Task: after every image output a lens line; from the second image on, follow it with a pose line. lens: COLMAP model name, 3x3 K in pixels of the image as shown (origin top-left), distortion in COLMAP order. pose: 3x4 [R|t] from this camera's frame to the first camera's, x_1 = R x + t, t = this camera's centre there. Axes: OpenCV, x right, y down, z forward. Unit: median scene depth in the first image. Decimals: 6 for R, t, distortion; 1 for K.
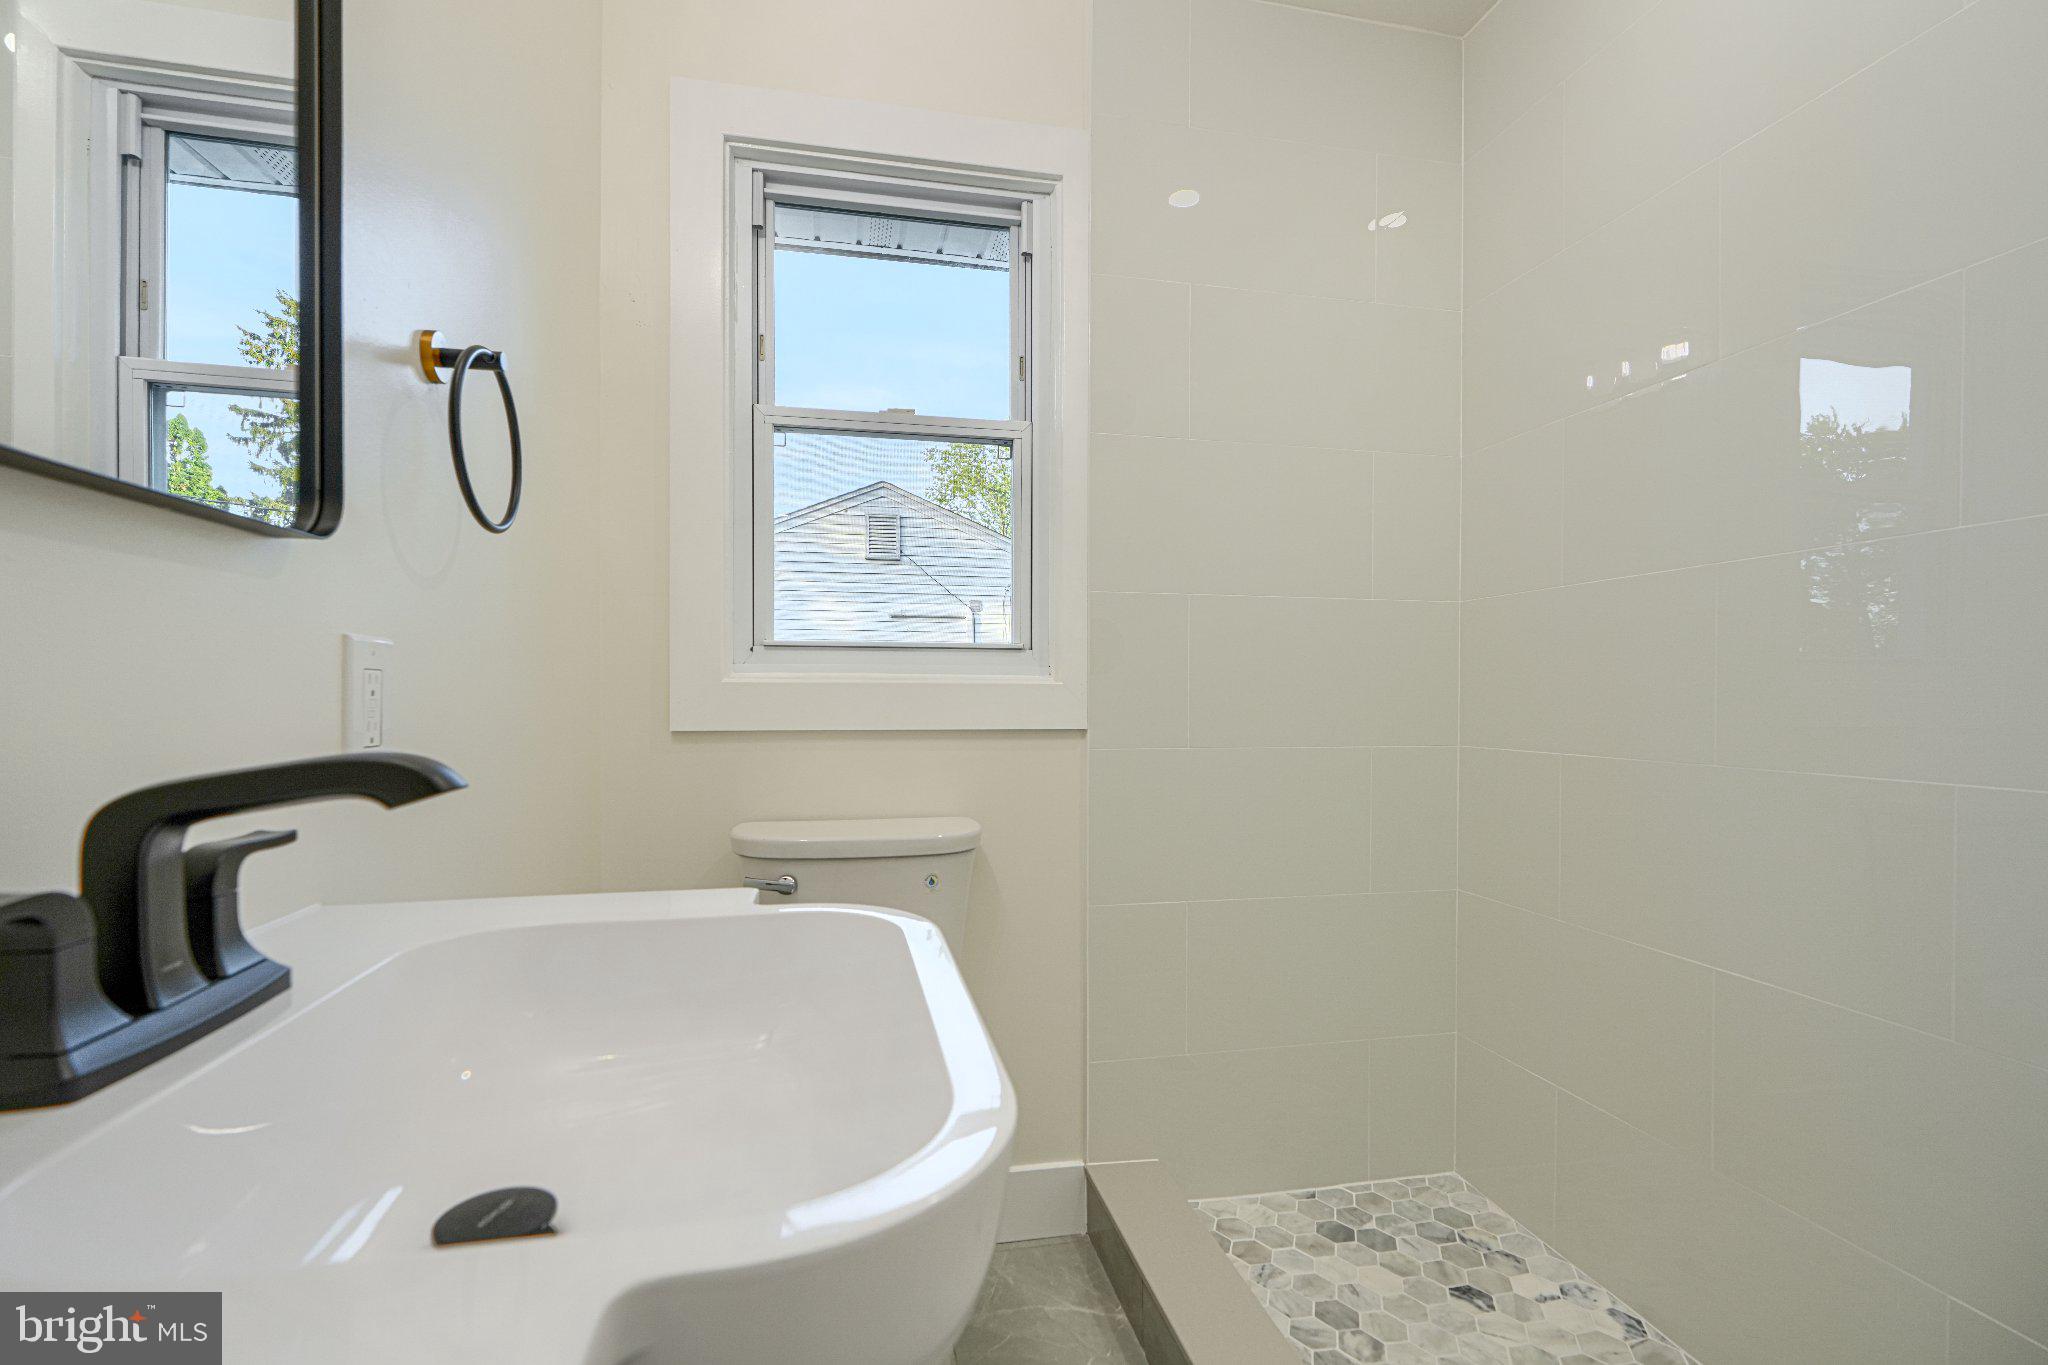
lens RADIAL K [[917.7, 0, 1024.0], [0, 917.7, 682.5], [0, 0, 1]] dist [0.001253, -0.000025]
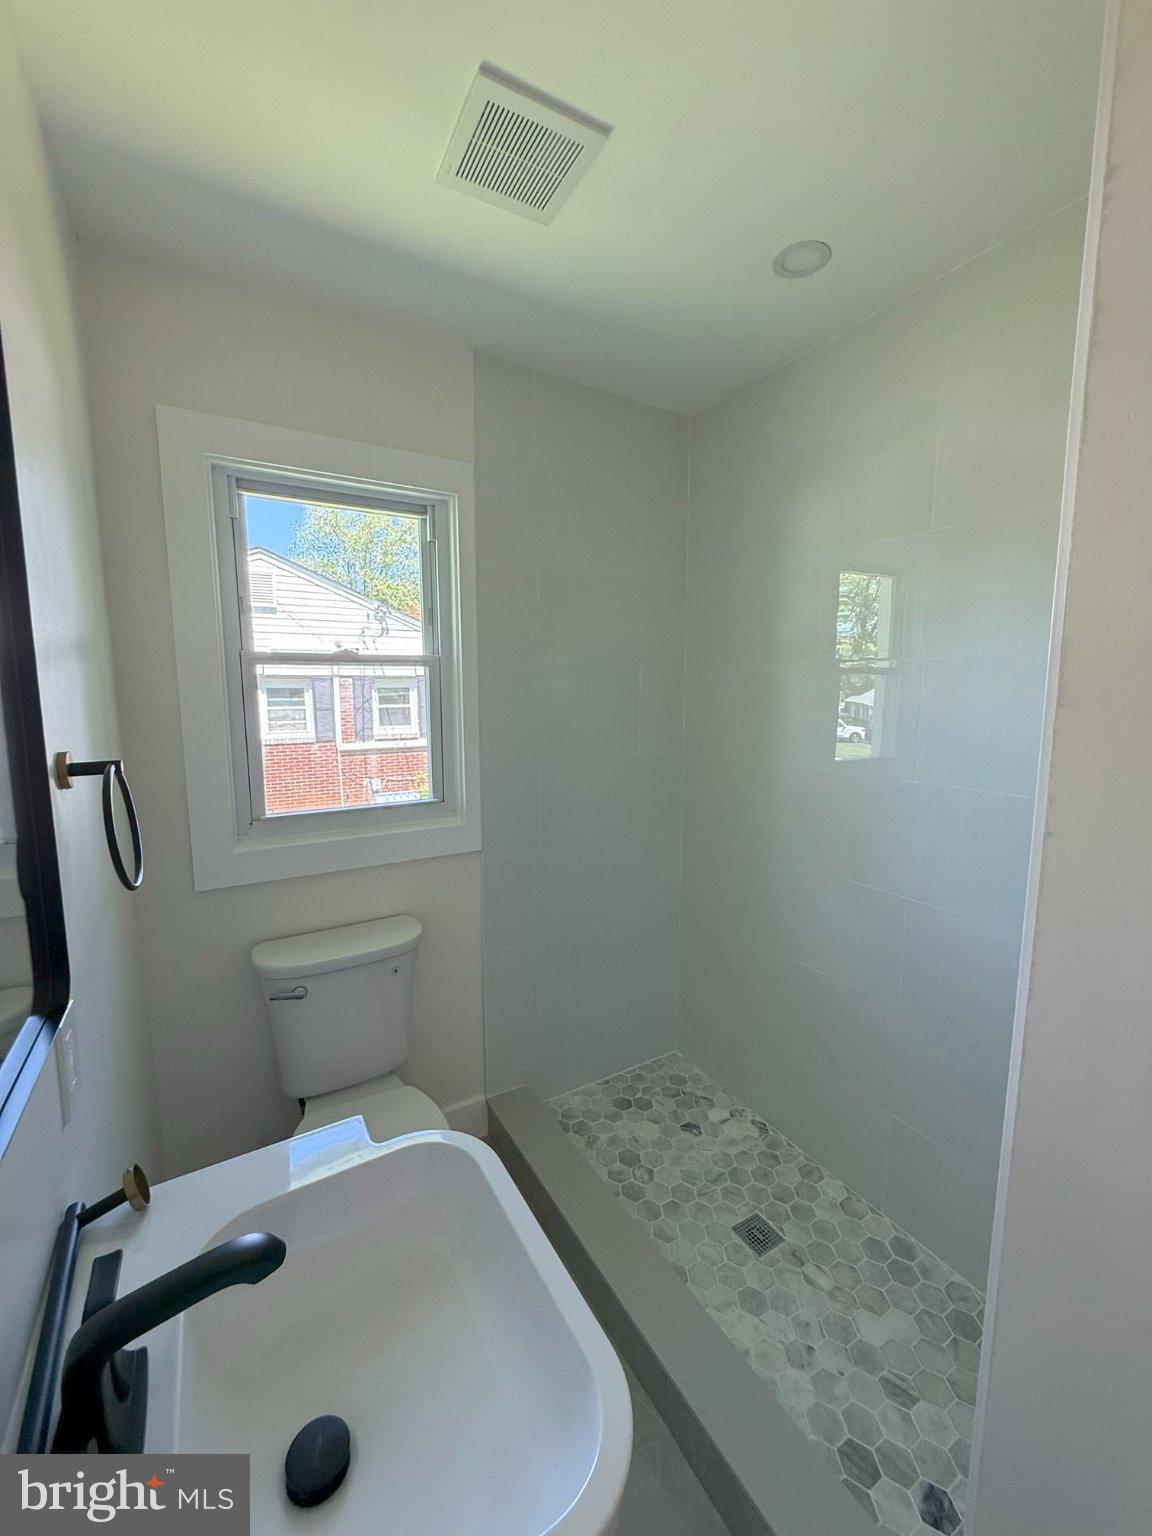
lens RADIAL K [[602.6, 0, 576.0], [0, 602.6, 768.0], [0, 0, 1]] dist [0.000432, 0.000144]
pose [[0.949435, -0.046582, 0.310488, -0.101350], [0.006990, 0.991824, 0.127425, -0.242455], [-0.313885, -0.118812, 0.941998, -0.038932]]
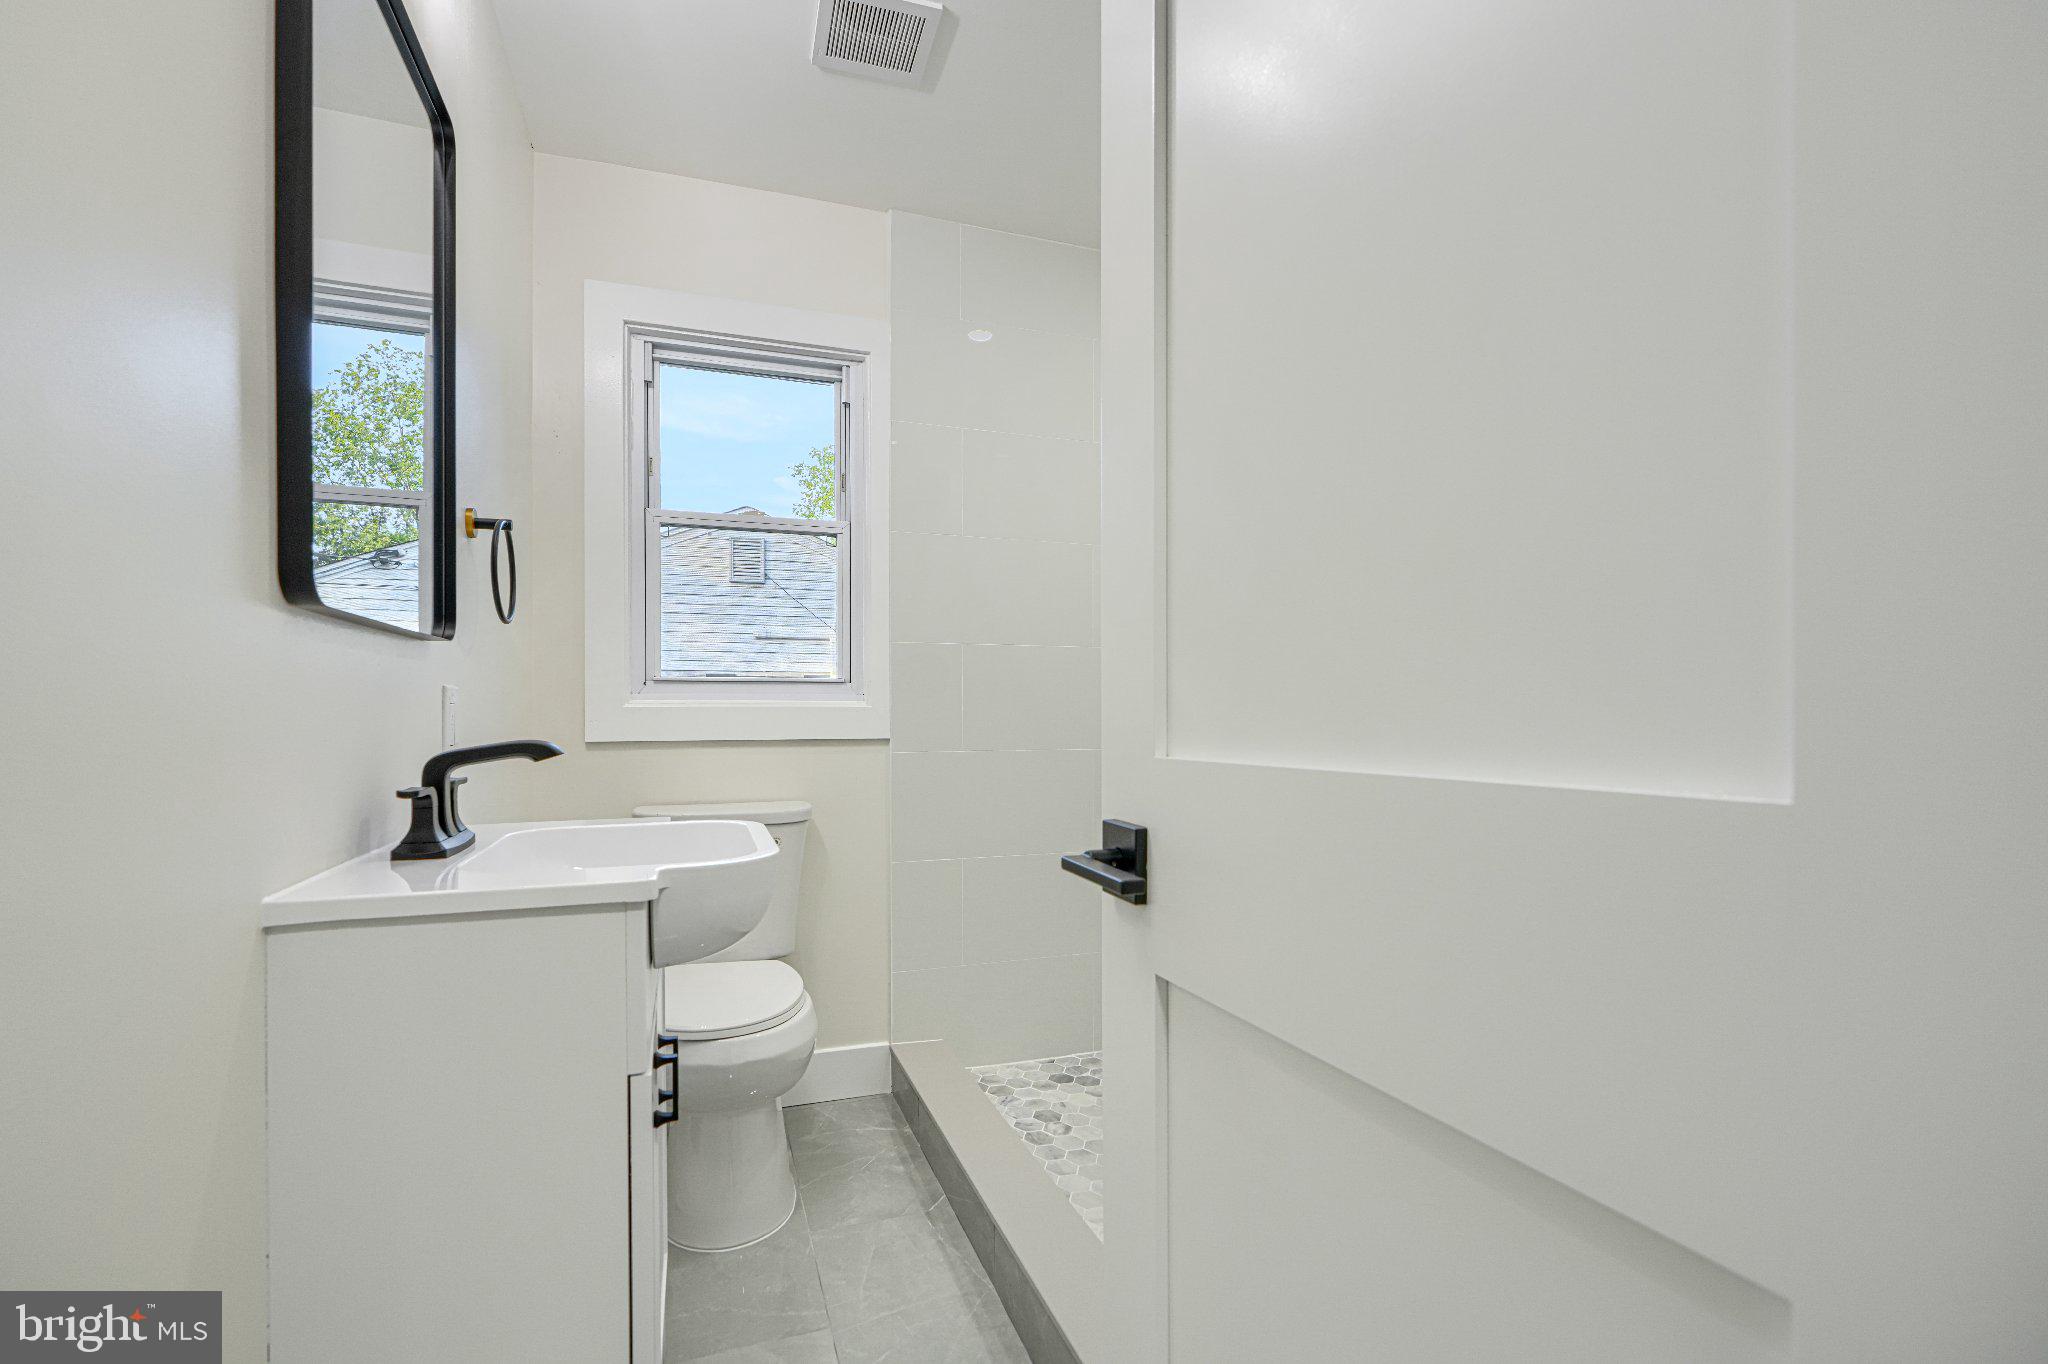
lens RADIAL K [[875.3, 0, 1014.1], [0, 875.3, 702.7], [0, 0, 1]] dist [-0.001681, -0.000054]
pose [[0.989902, -0.003756, 0.141706, 0.071278], [0.003549, 0.999992, 0.001715, -0.006993], [-0.141712, -0.001195, 0.989907, -0.397054]]
